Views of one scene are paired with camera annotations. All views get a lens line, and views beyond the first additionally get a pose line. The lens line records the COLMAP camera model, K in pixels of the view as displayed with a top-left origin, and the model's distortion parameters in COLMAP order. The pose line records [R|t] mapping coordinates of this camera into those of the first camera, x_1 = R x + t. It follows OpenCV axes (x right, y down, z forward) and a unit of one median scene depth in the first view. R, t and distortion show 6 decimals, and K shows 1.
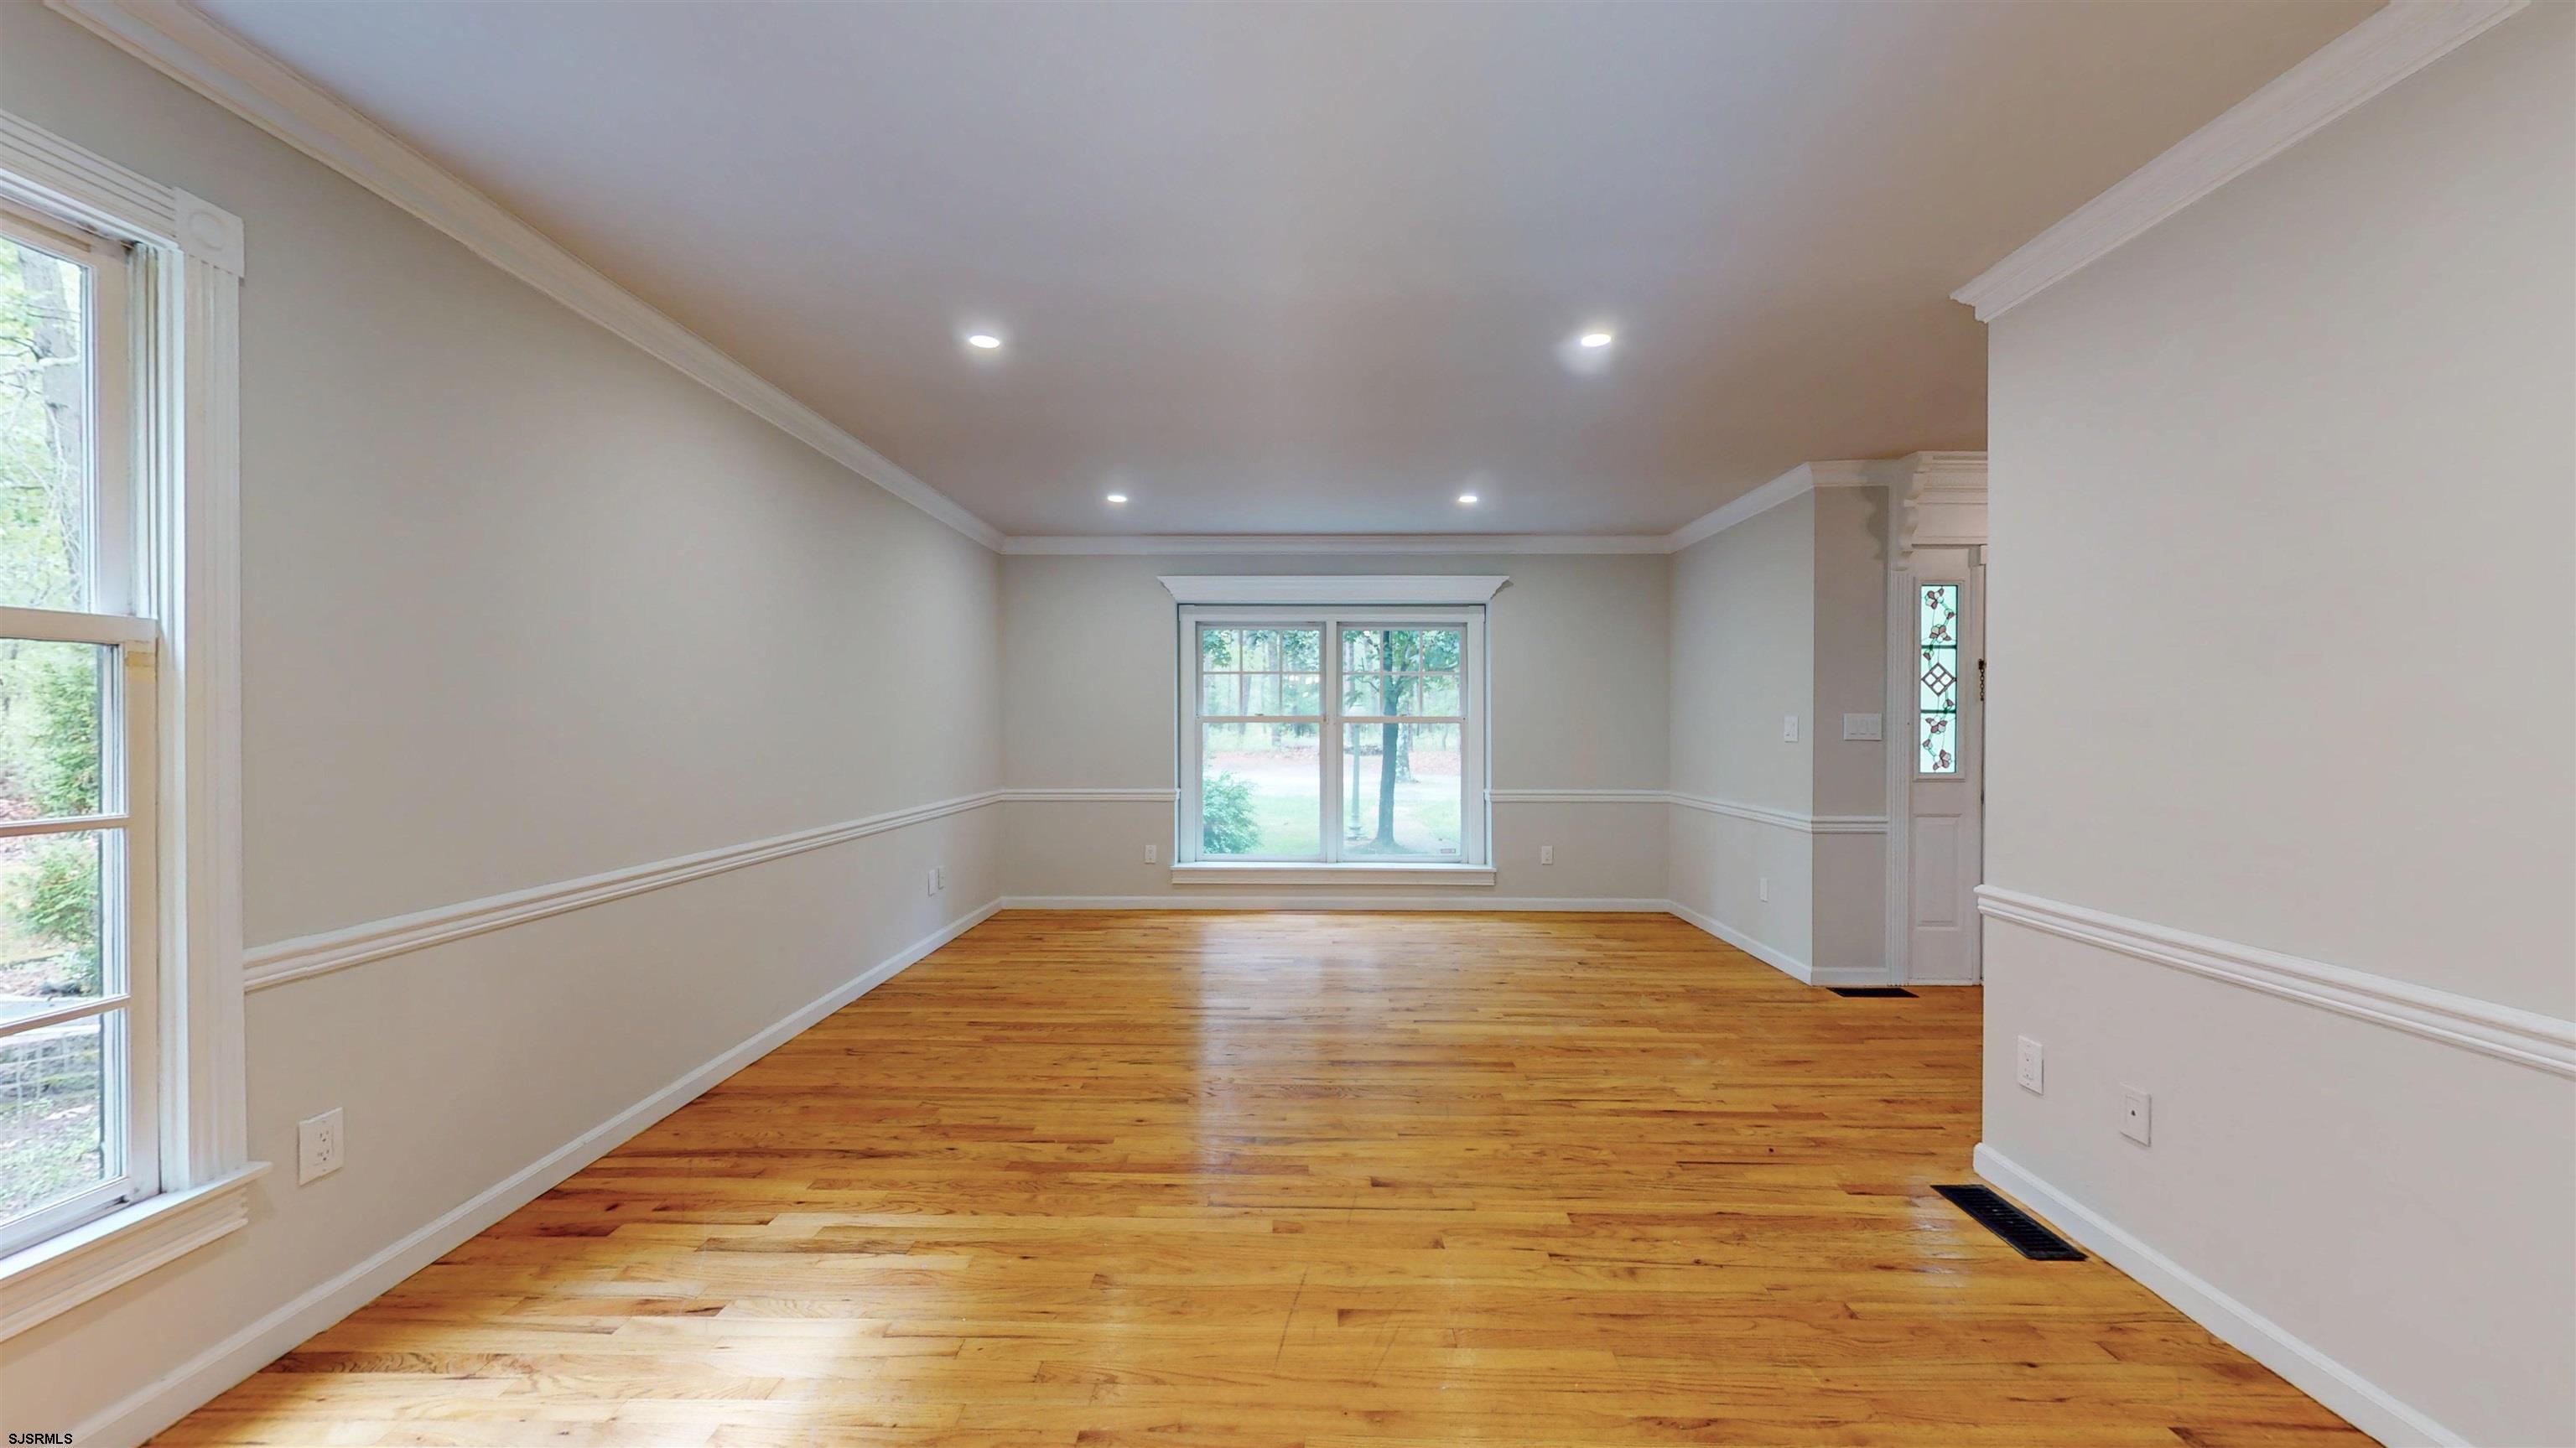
lens RADIAL K [[948.5, 0, 1292.4], [0, 948.5, 727.5], [0, 0, 1]] dist [0.011281, -0.000763]
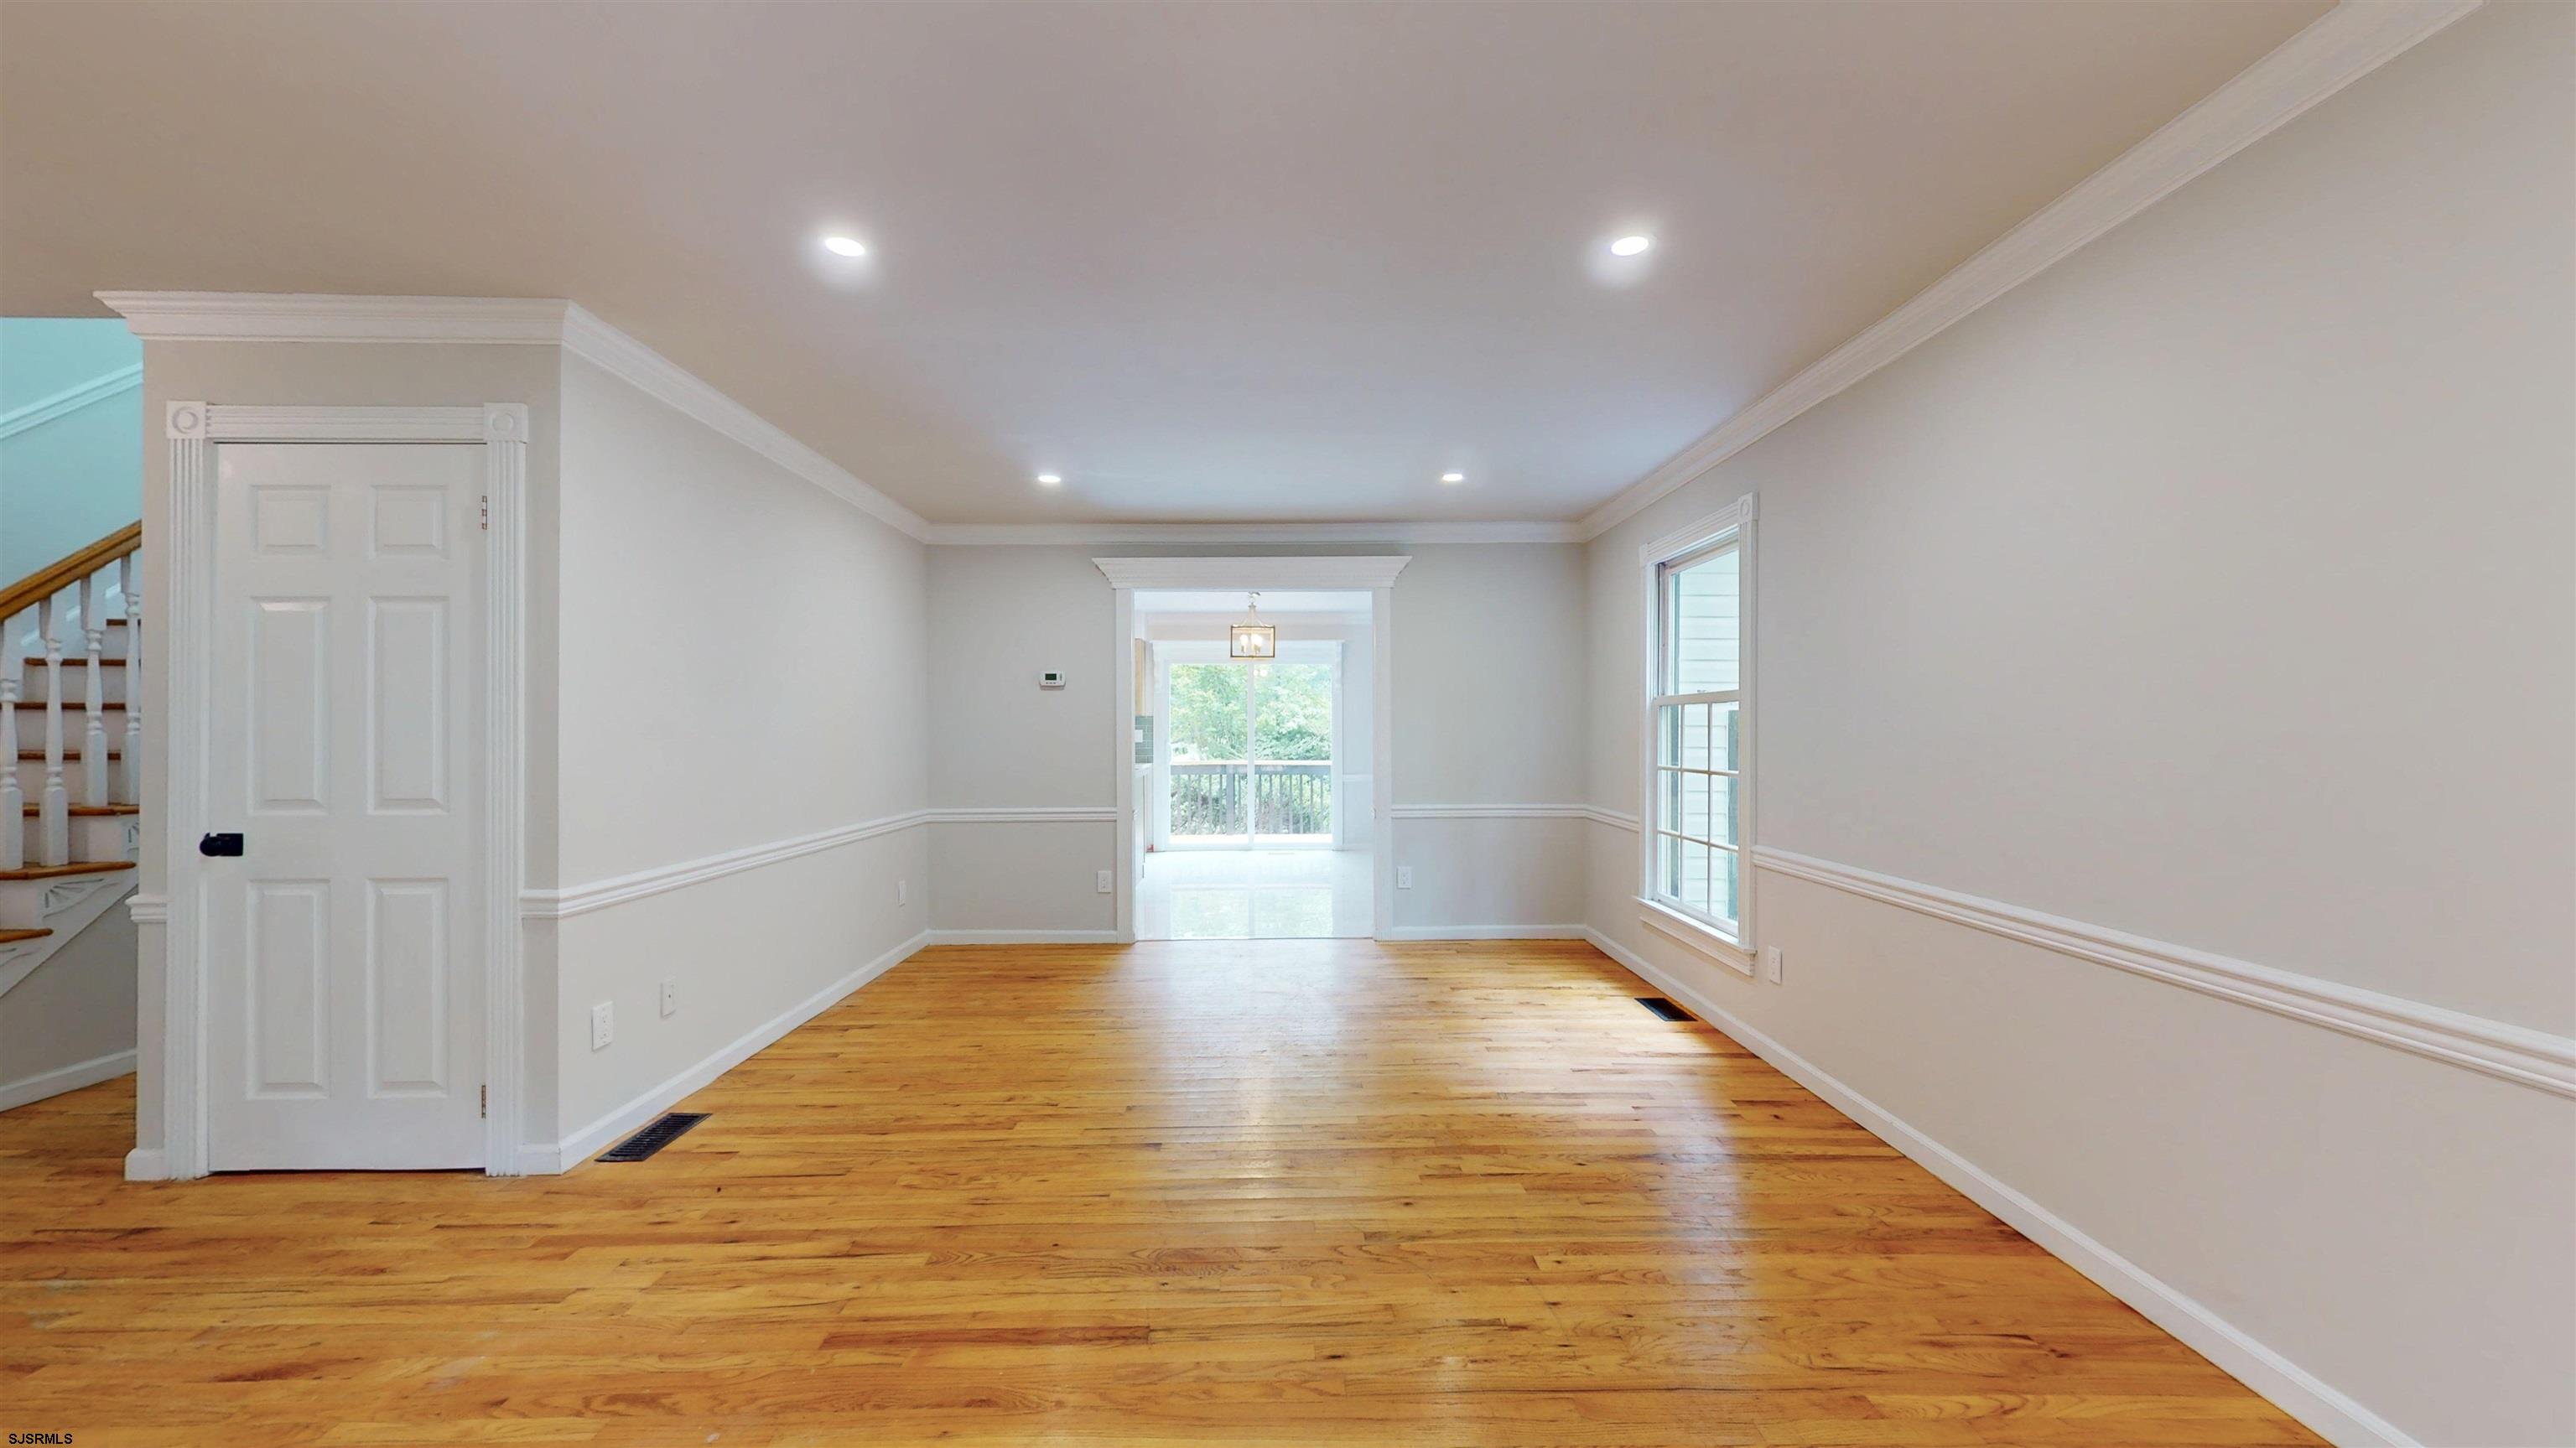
lens RADIAL K [[948.5, 0, 1292.6], [0, 948.5, 727.2], [0, 0, 1]] dist [0.011281, -0.000763]
pose [[-0.999637, -0.000489, -0.026926, -0.031940], [-0.000600, 0.999991, 0.004118, -0.012833], [0.026924, 0.004132, -0.999629, 1.828302]]
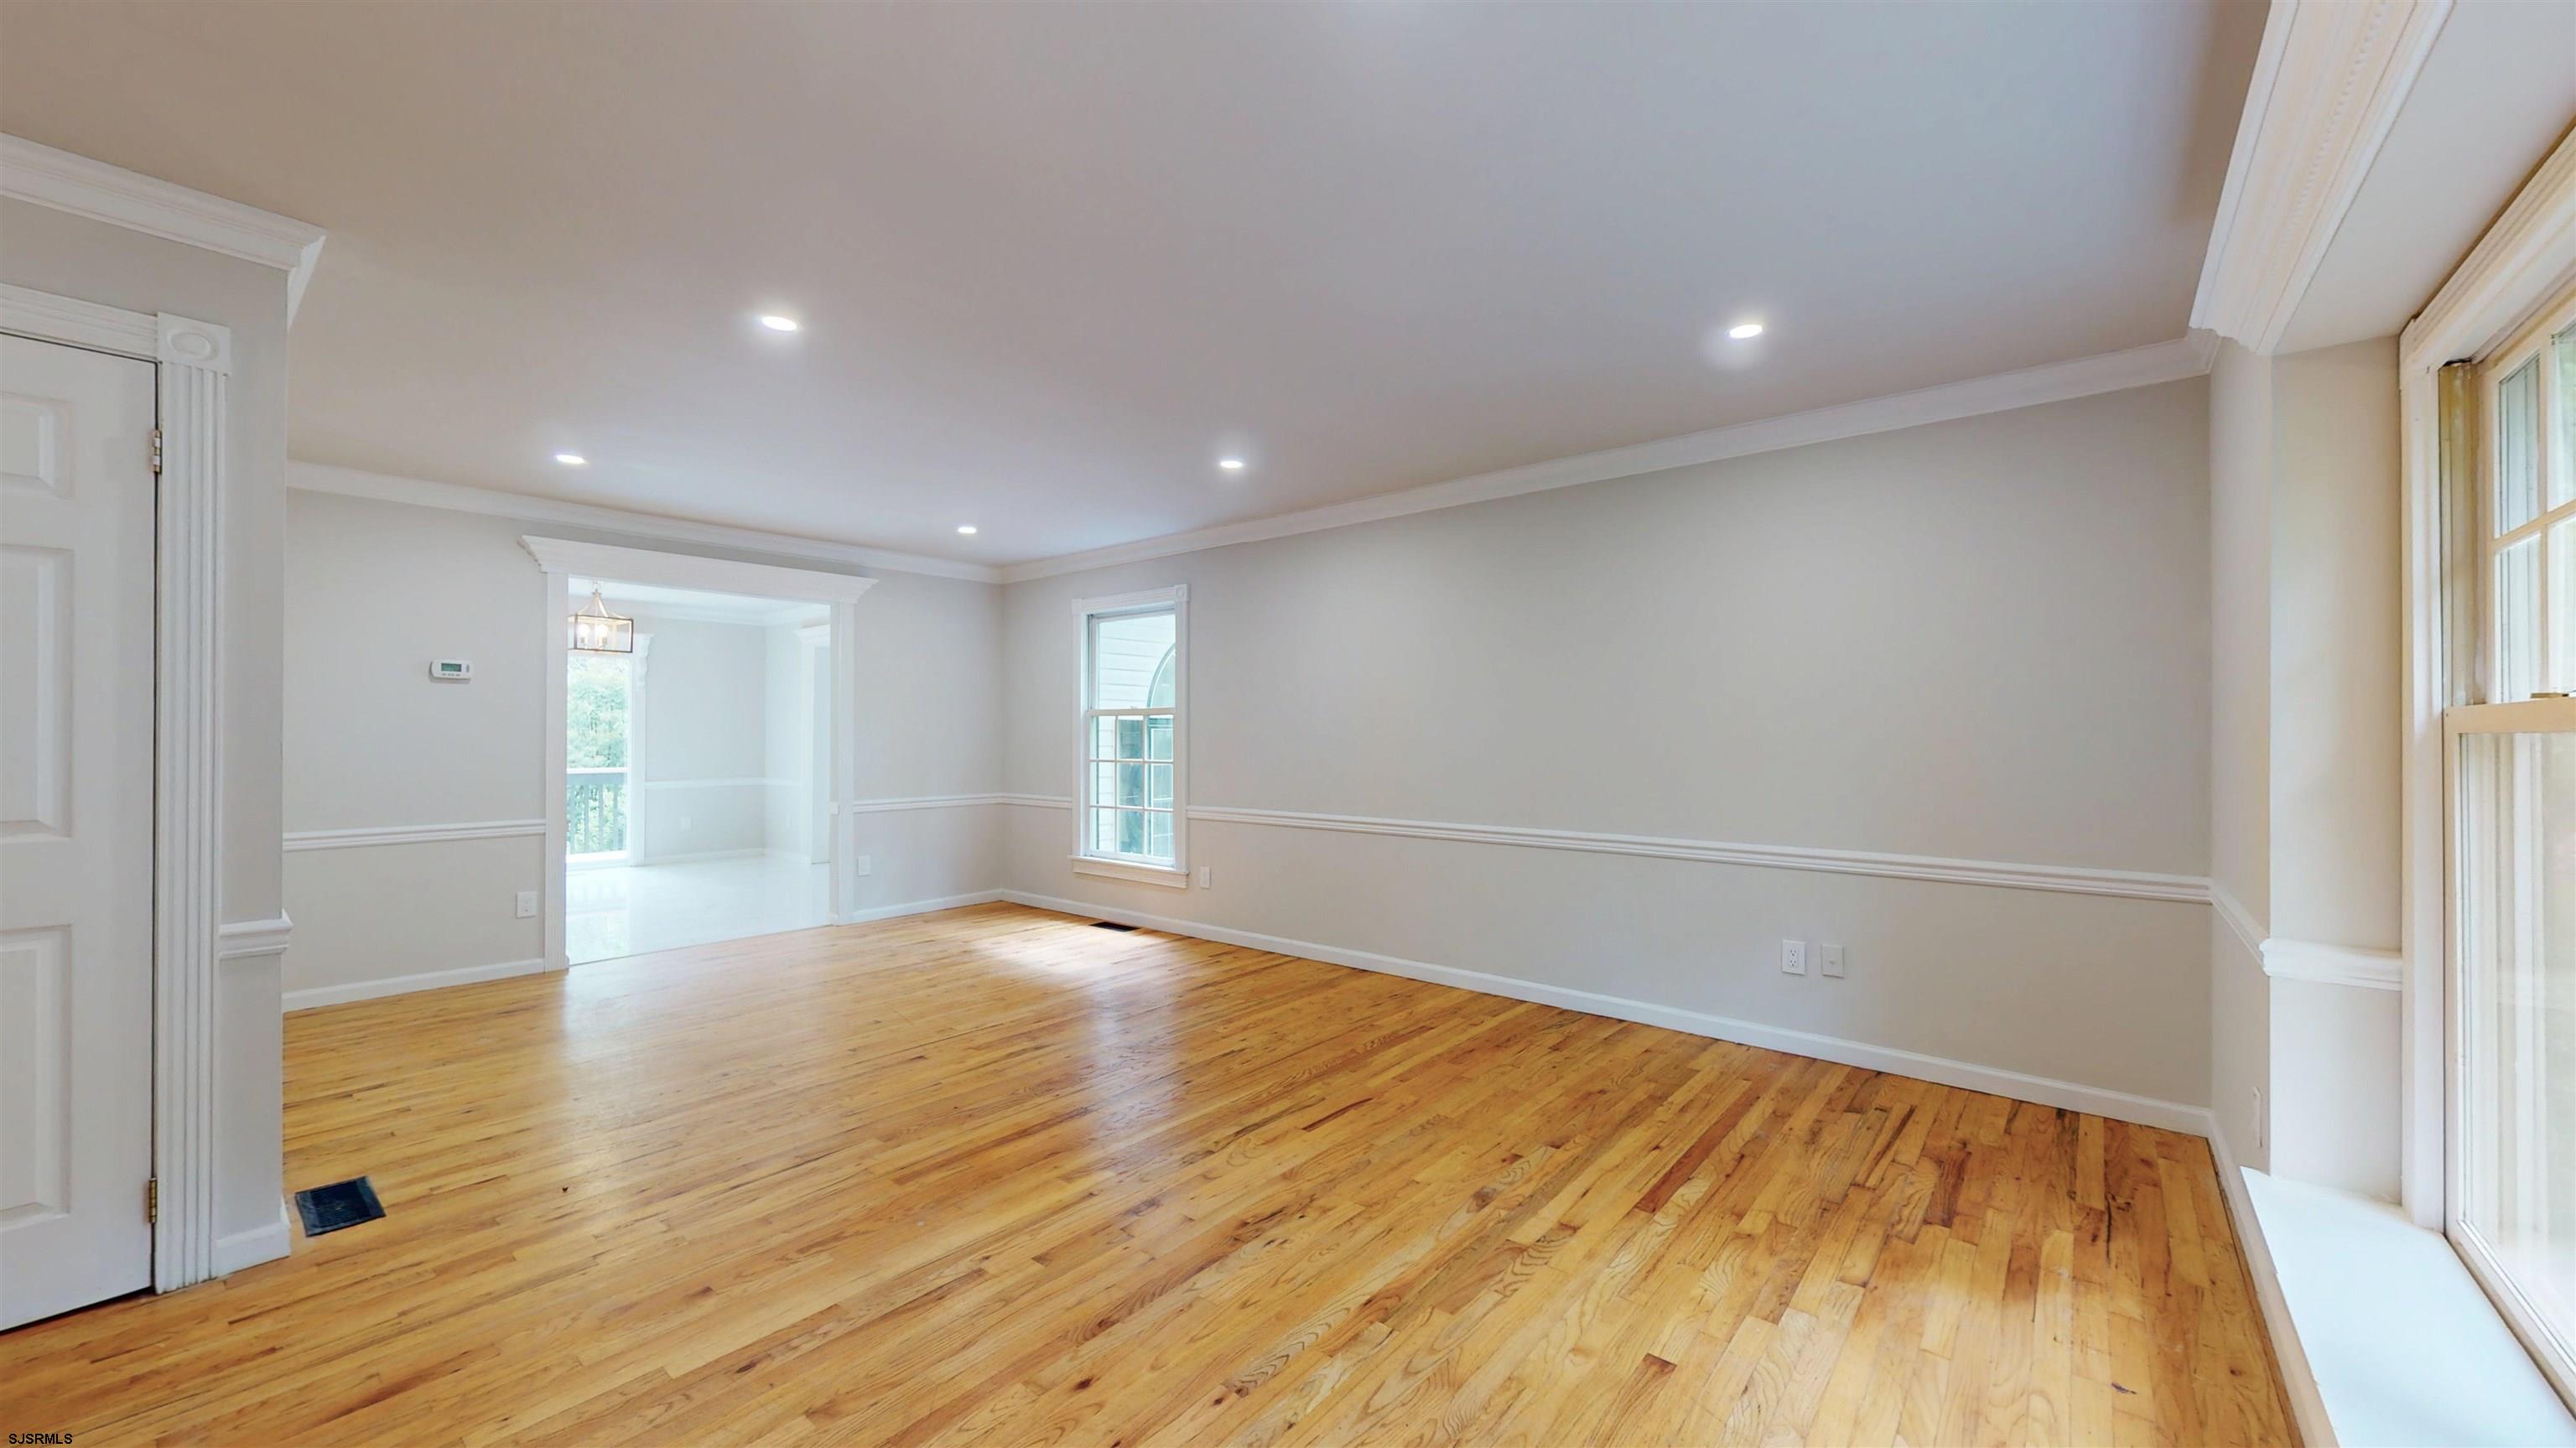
lens RADIAL K [[948.5, 0, 1278.7], [0, 948.5, 728.4], [0, 0, 1]] dist [0.011281, -0.000763]
pose [[-0.637118, -0.008582, -0.770719, 0.733375], [-0.009310, 0.999951, -0.003439, -0.010826], [0.770710, 0.004985, -0.637166, 2.003151]]
